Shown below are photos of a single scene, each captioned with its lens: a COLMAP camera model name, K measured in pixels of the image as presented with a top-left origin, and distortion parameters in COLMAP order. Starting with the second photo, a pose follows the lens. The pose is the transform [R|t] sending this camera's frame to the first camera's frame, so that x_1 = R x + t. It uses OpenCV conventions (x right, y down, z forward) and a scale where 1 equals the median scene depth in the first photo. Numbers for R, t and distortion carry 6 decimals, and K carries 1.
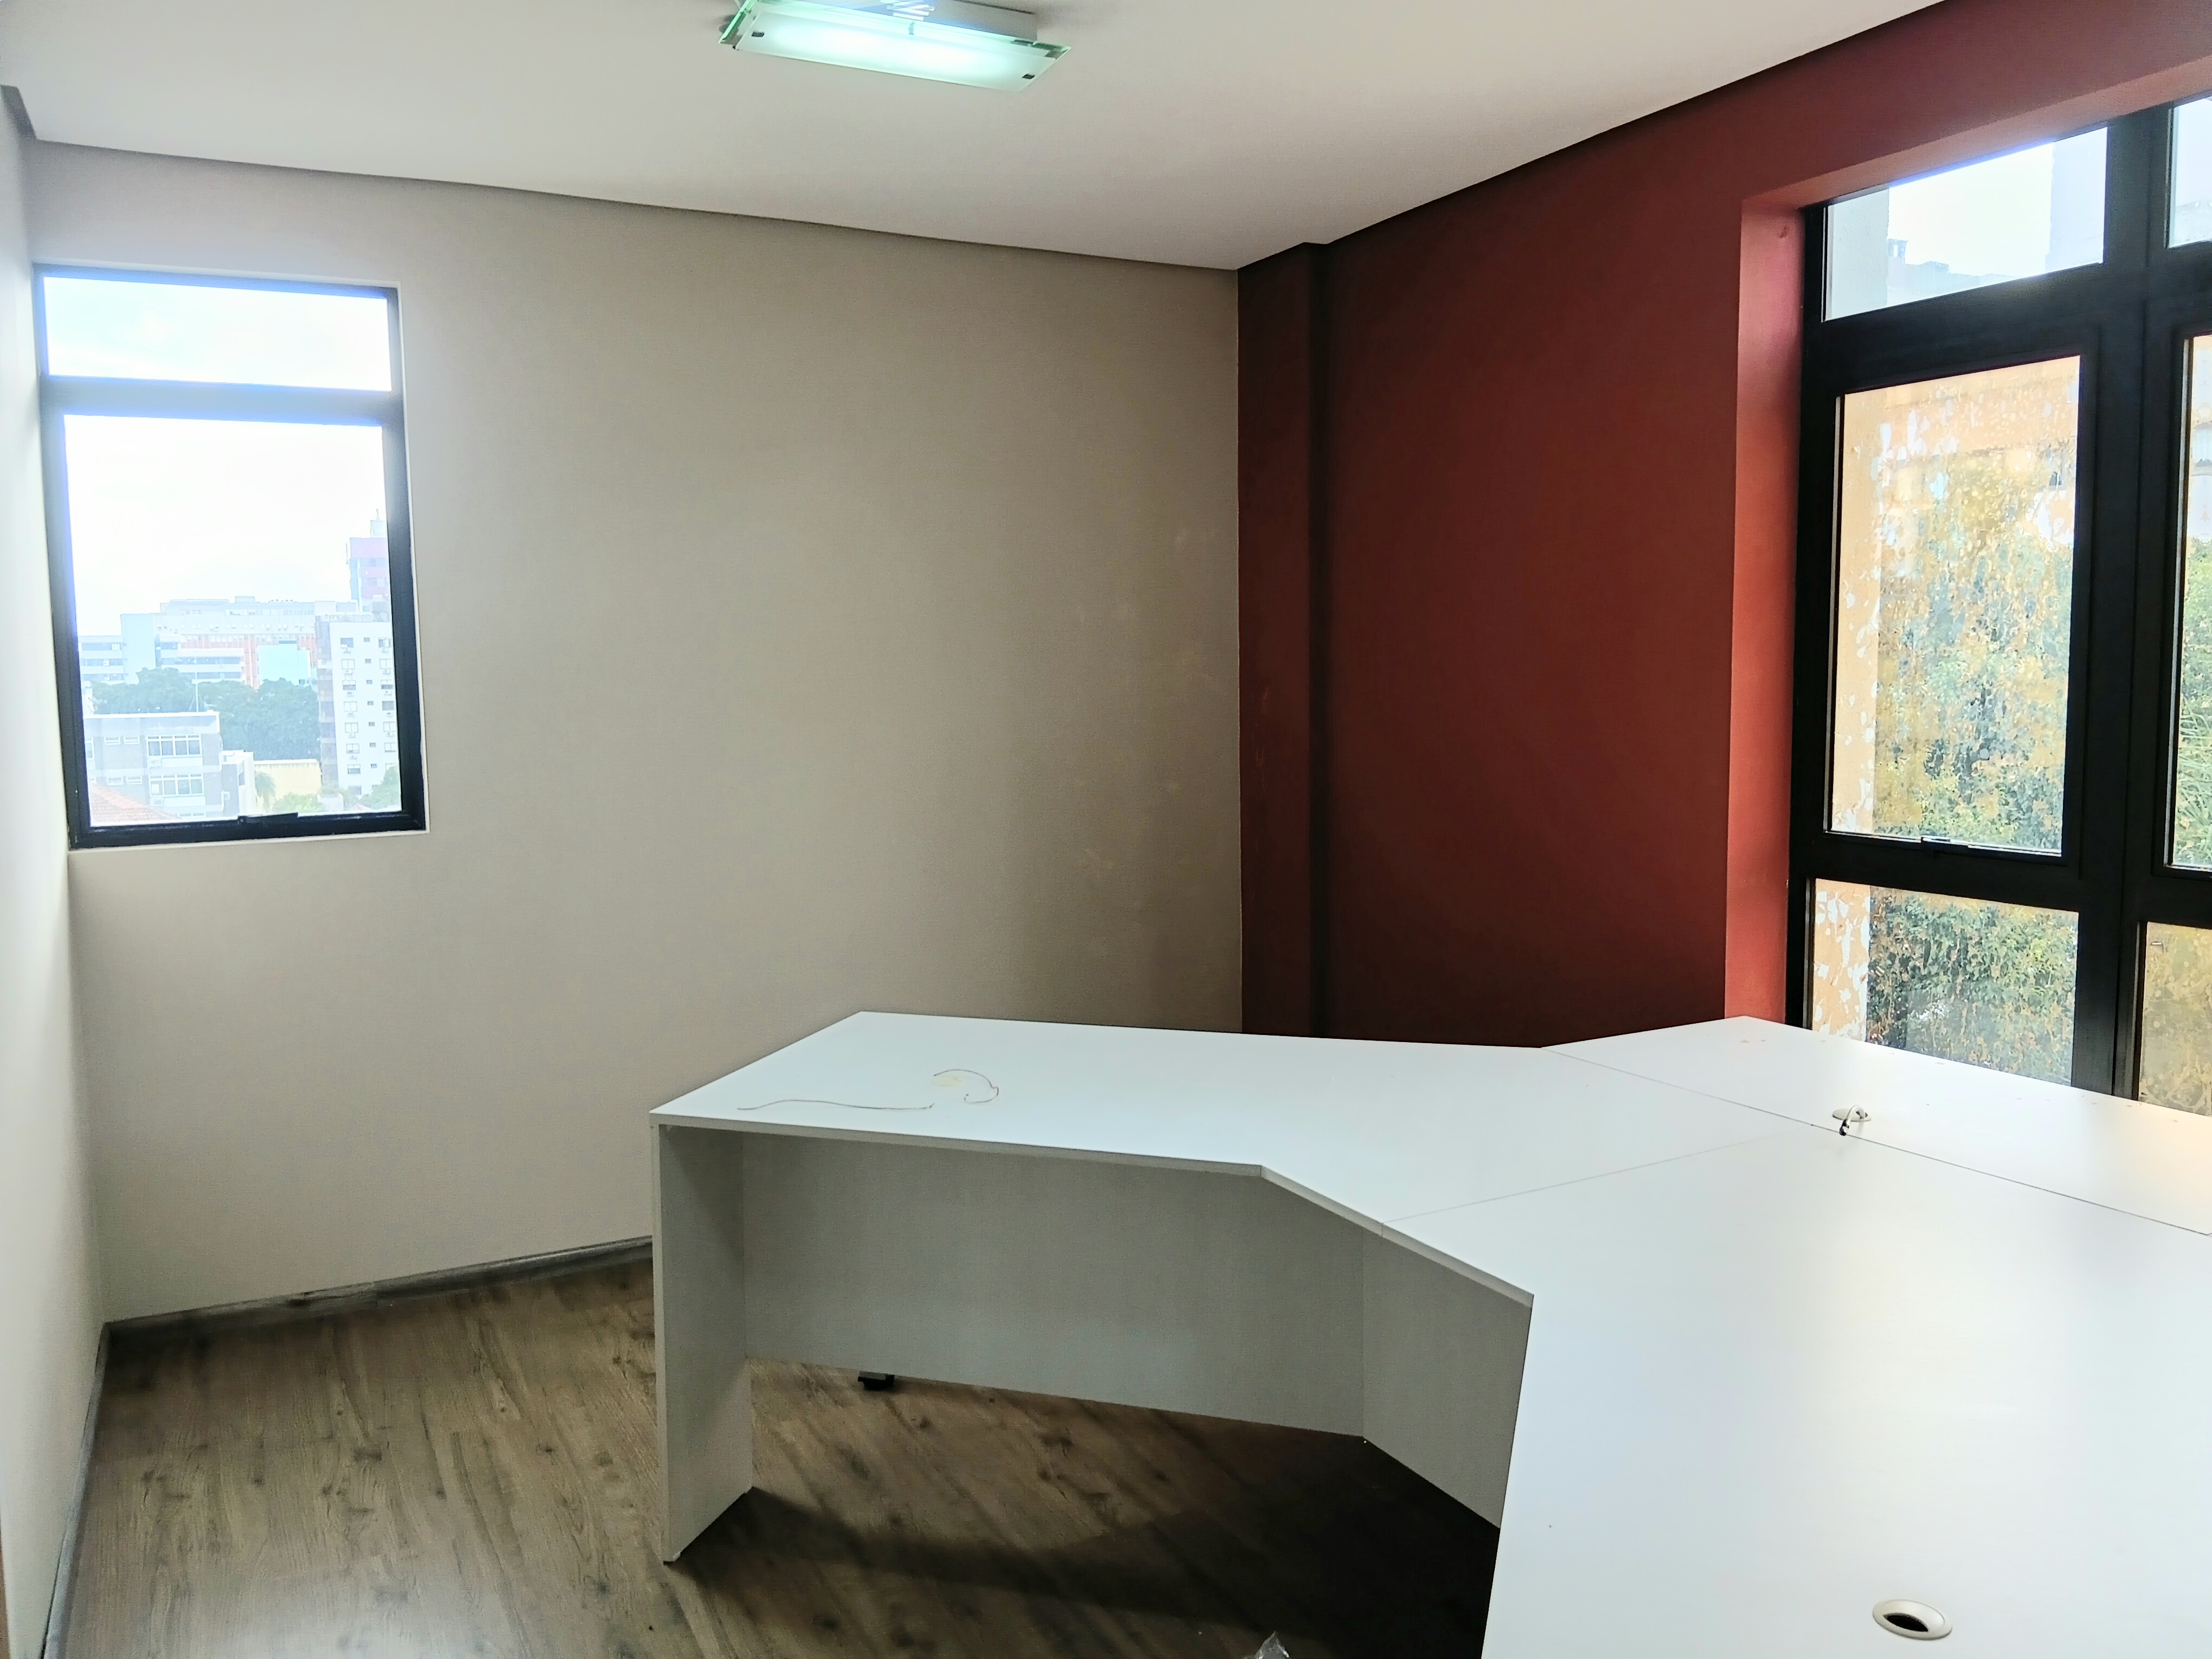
lens RADIAL K [[1705.9, 0, 1098.1], [0, 1705.9, 827.0], [0, 0, 1]] dist [-0.010193, -0.011085]
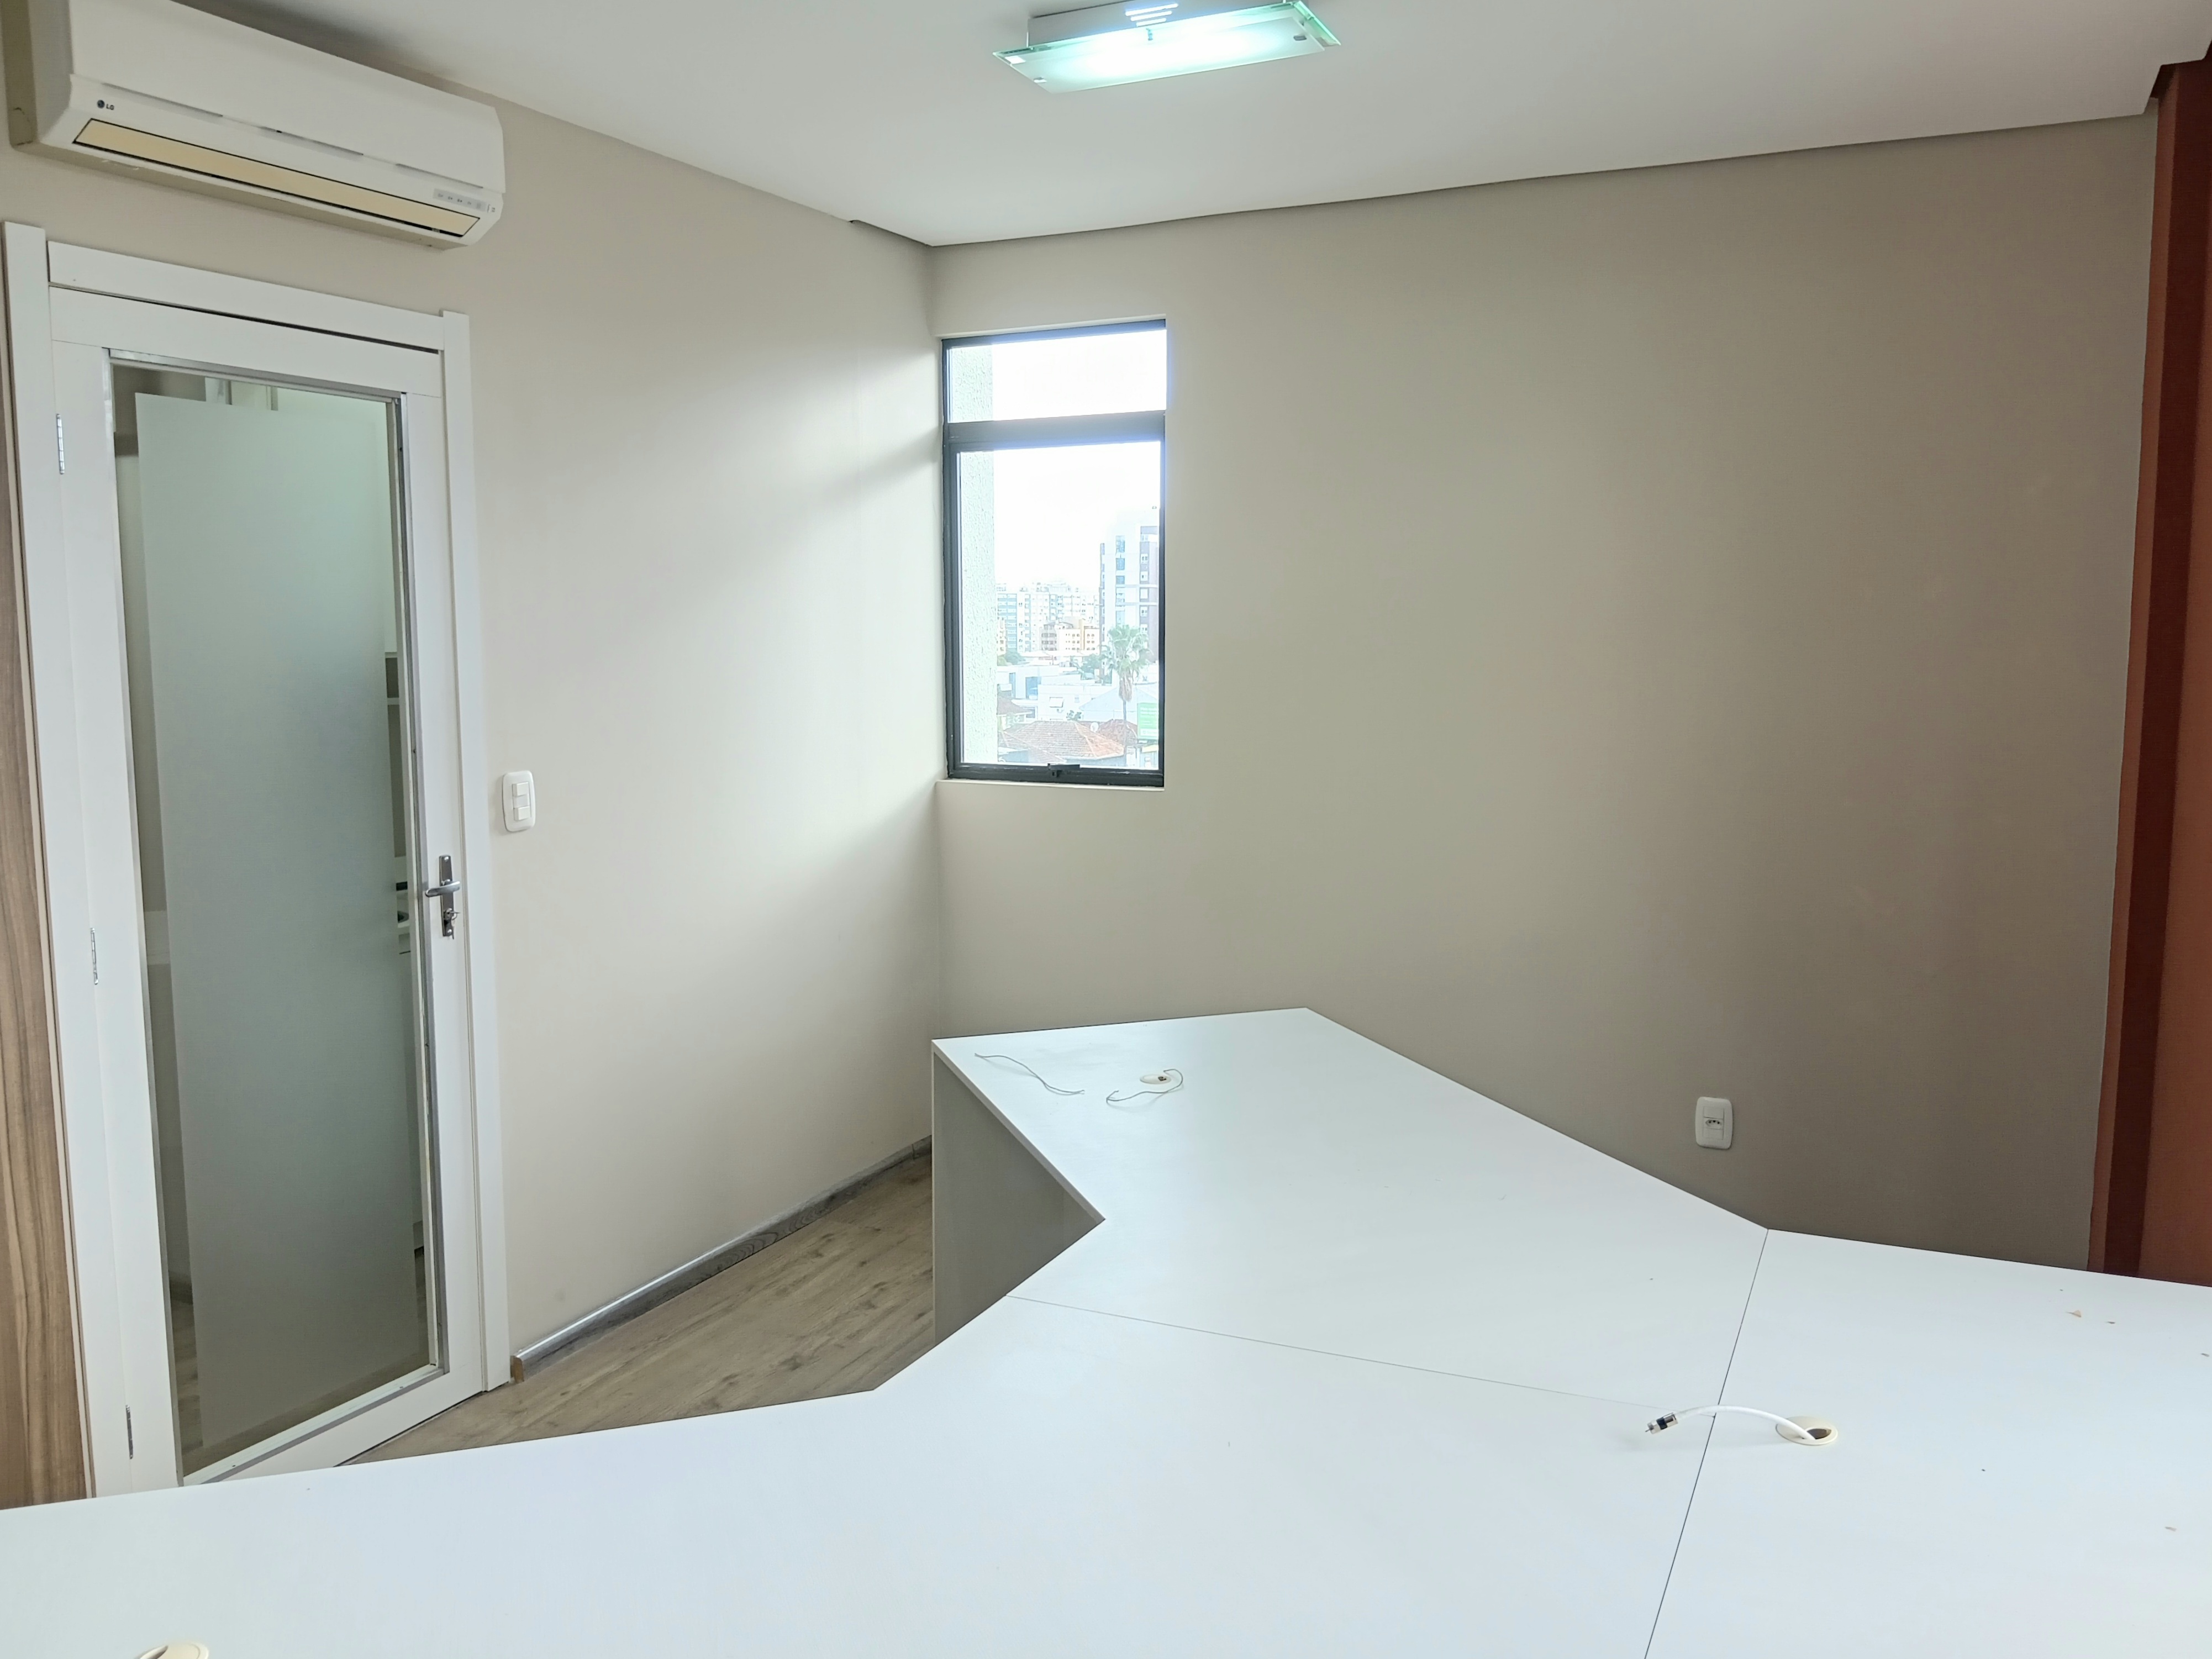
lens RADIAL K [[1705.9, 0, 1106.7], [0, 1705.9, 836.9], [0, 0, 1]] dist [-0.010193, -0.011085]
pose [[0.600264, 0.111033, -0.792057, 0.514721], [-0.082597, 0.993628, 0.076693, -0.051943], [0.795525, 0.019385, 0.605610, 0.270339]]
